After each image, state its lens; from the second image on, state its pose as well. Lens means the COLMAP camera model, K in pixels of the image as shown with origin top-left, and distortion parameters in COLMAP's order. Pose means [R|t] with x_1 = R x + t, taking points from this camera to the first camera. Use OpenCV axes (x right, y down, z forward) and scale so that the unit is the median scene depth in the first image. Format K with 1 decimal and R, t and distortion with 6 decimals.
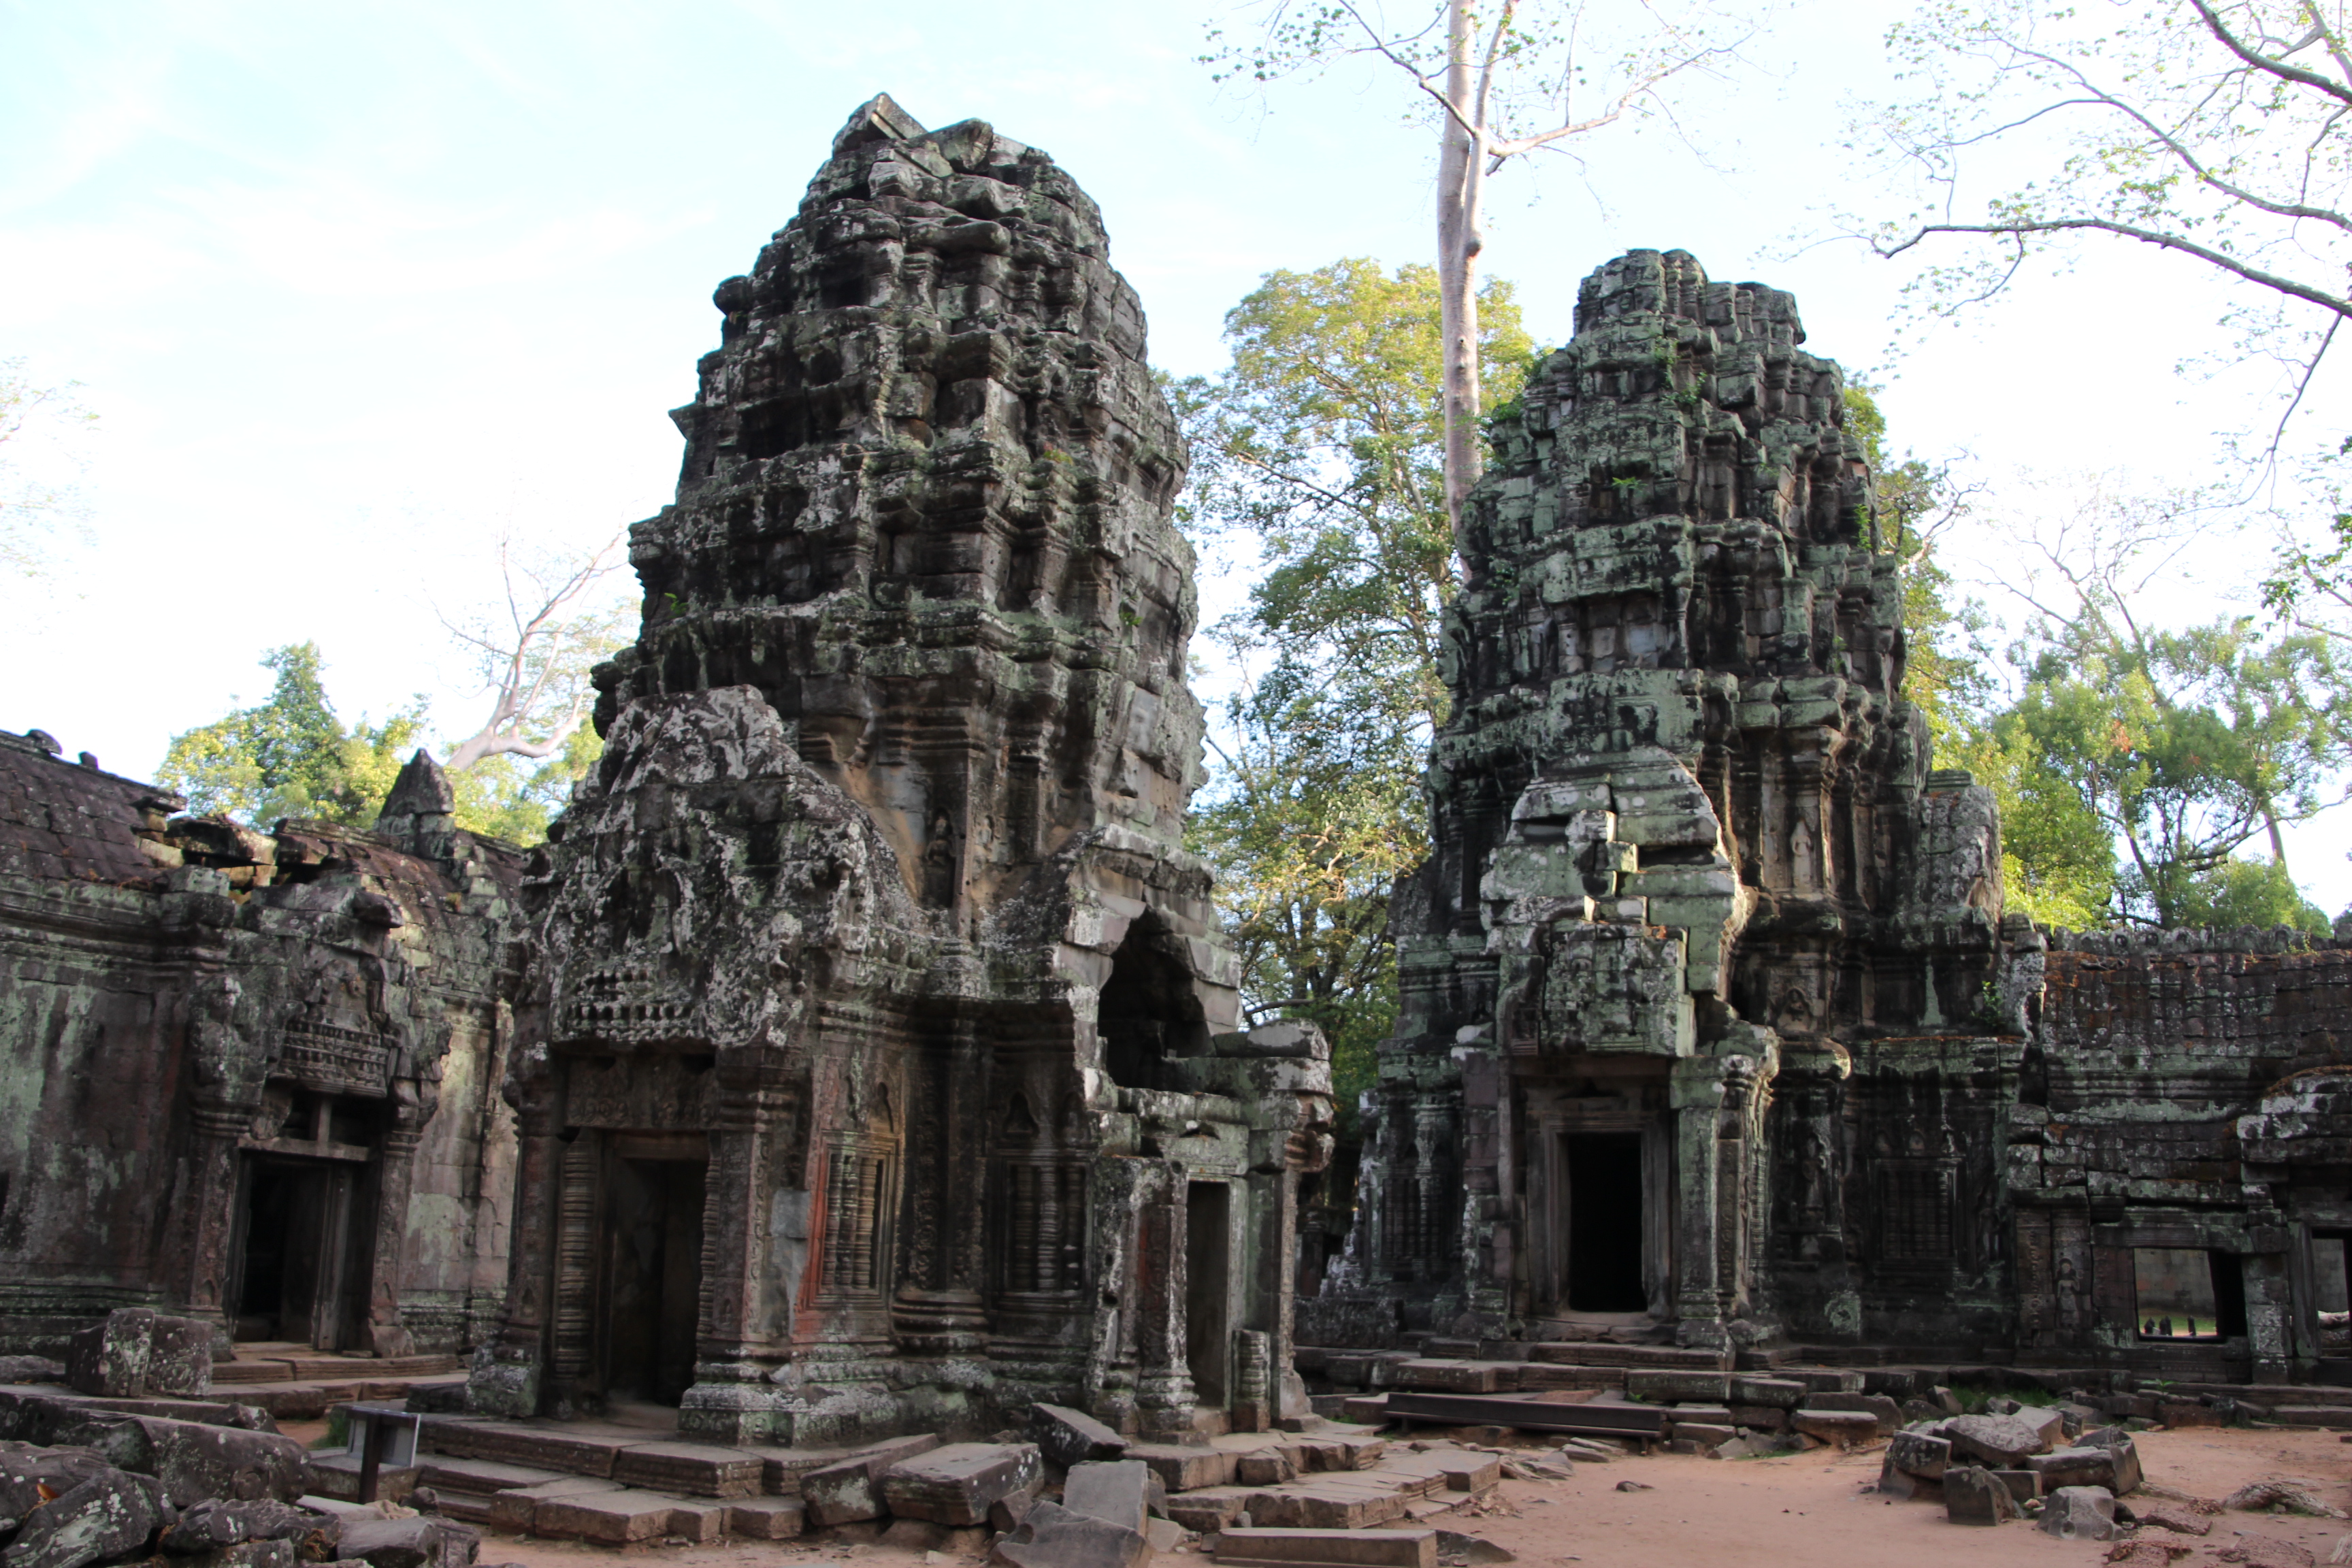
lens RADIAL K [[2045.8, 0, 1177.4], [0, 2045.8, 846.8], [0, 0, 1]] dist [-0.172325, 0.139469]
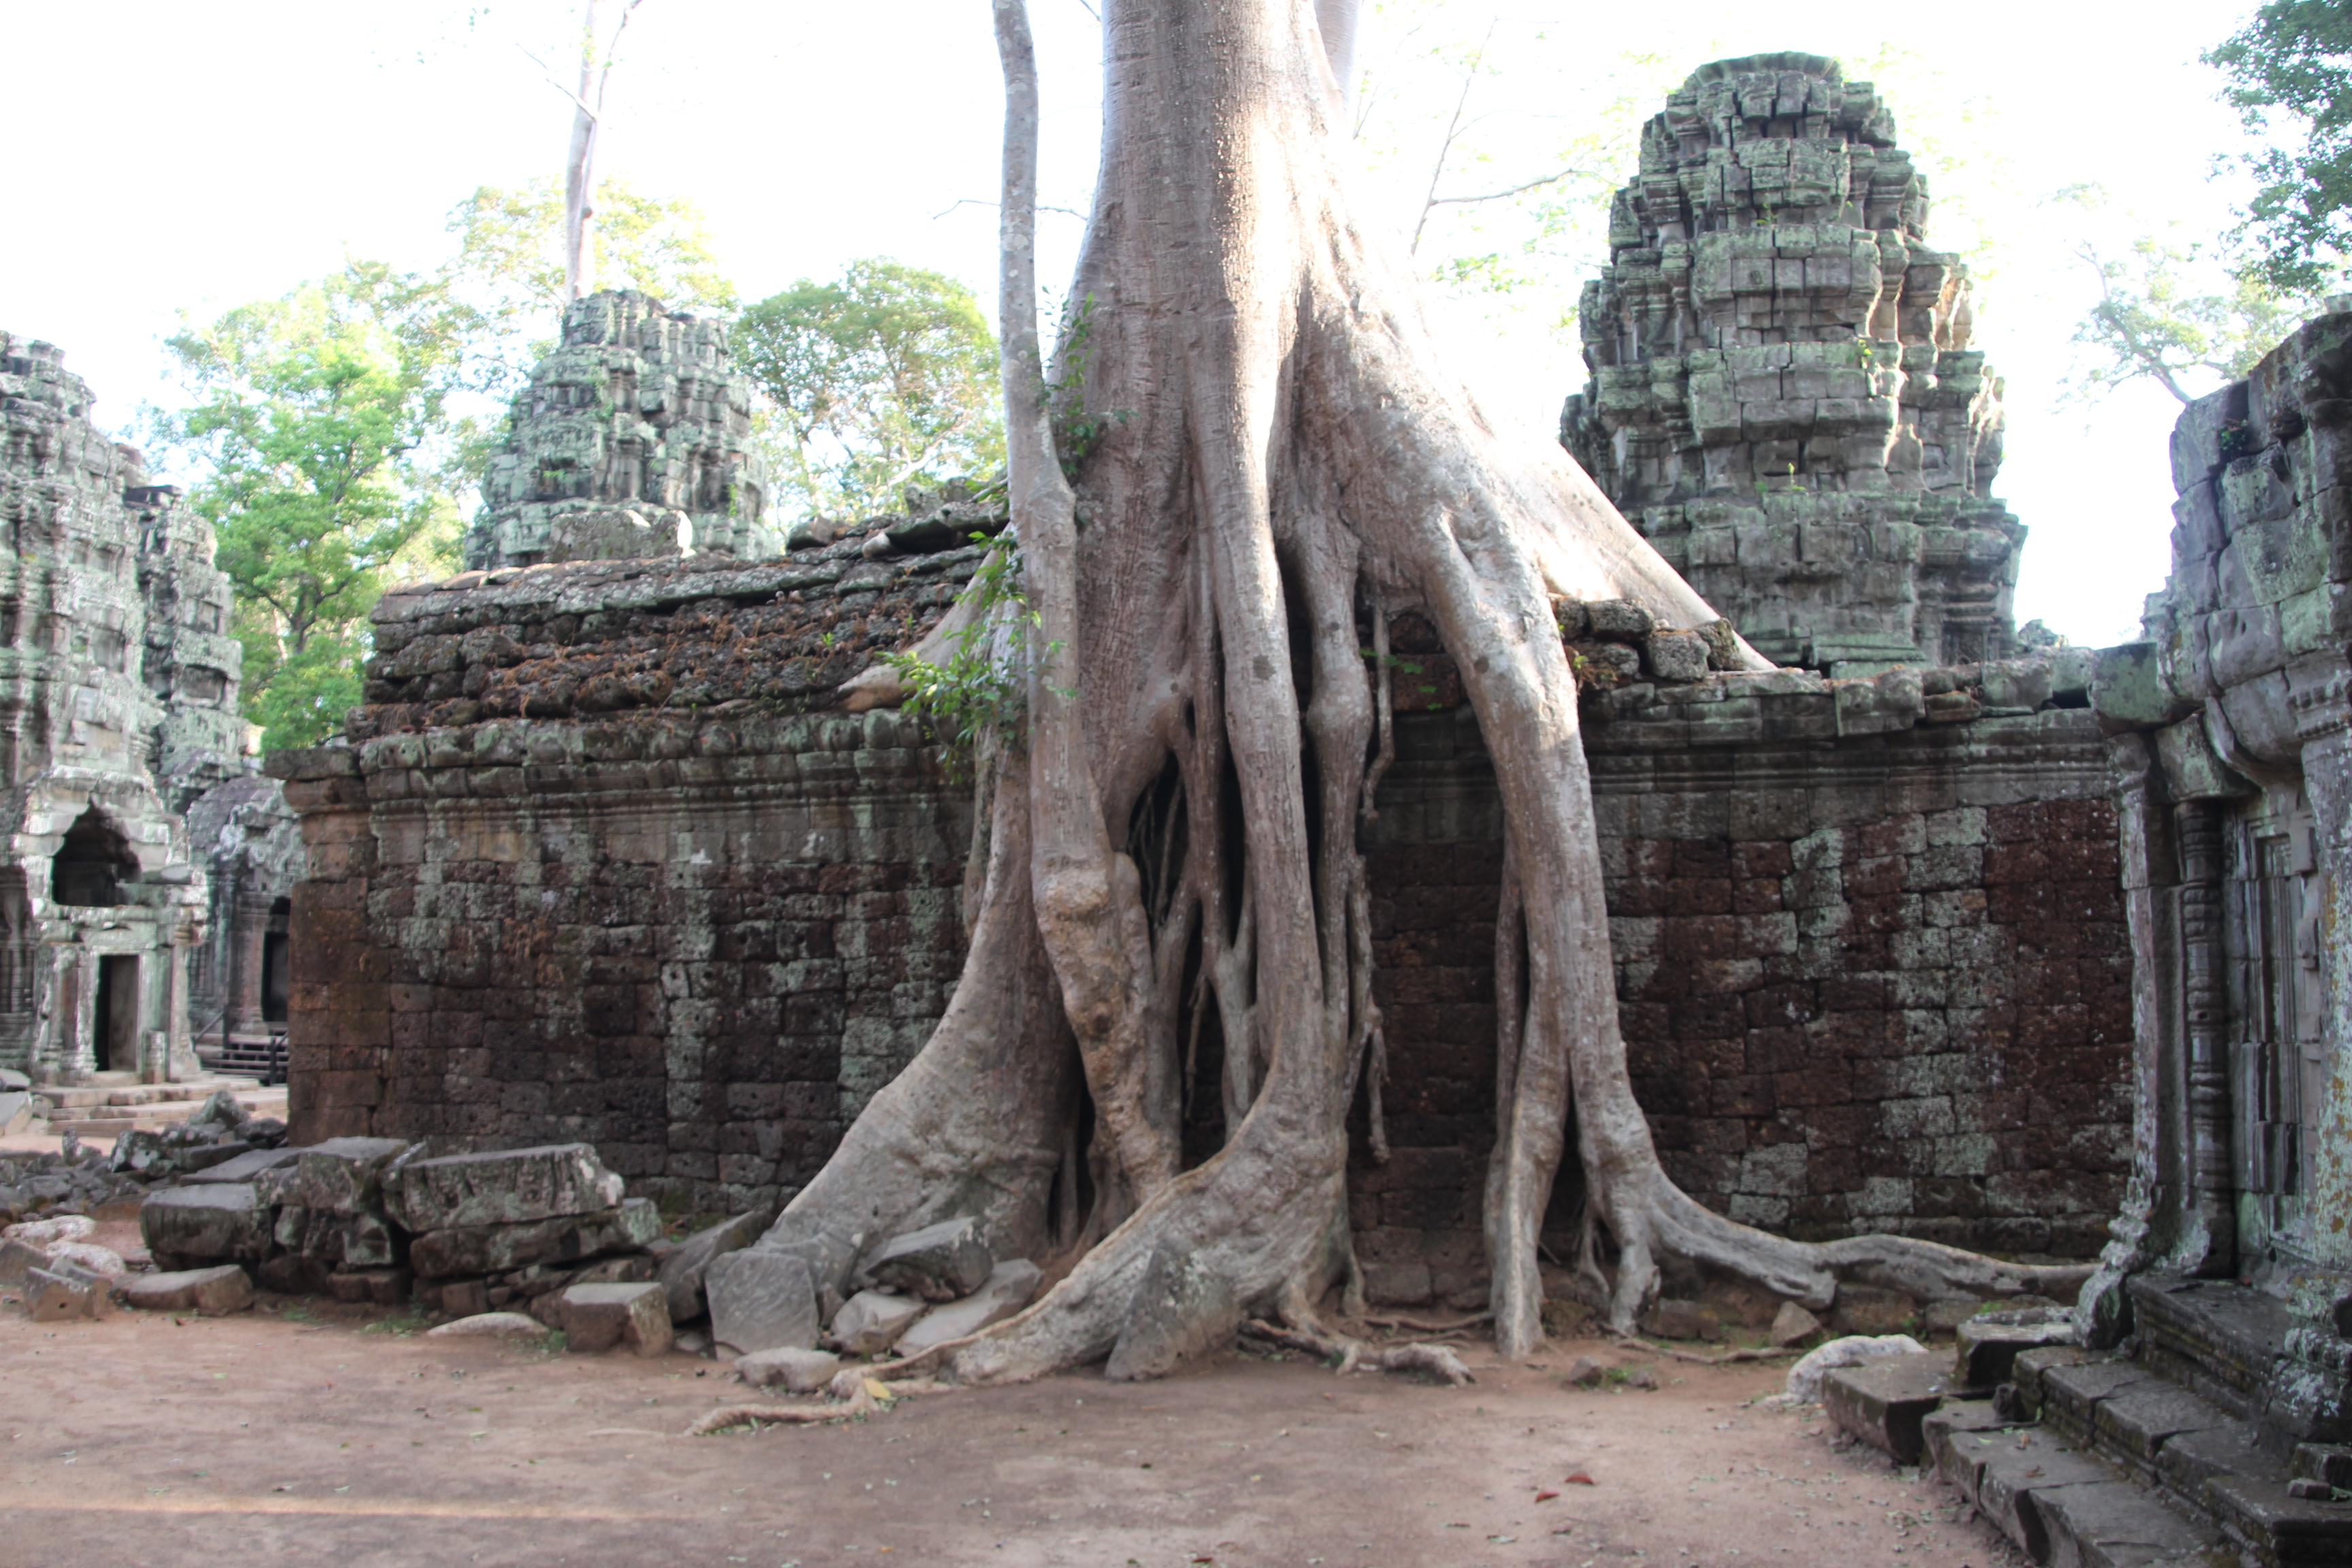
lens RADIAL K [[2045.8, 0, 1177.4], [0, 2045.8, 846.8], [0, 0, 1]] dist [-0.172325, 0.139469]
pose [[0.968161, -0.007575, 0.250212, 0.485983], [-0.027356, 0.990354, 0.135831, -0.200195], [-0.248827, -0.138351, 0.958616, -0.940091]]
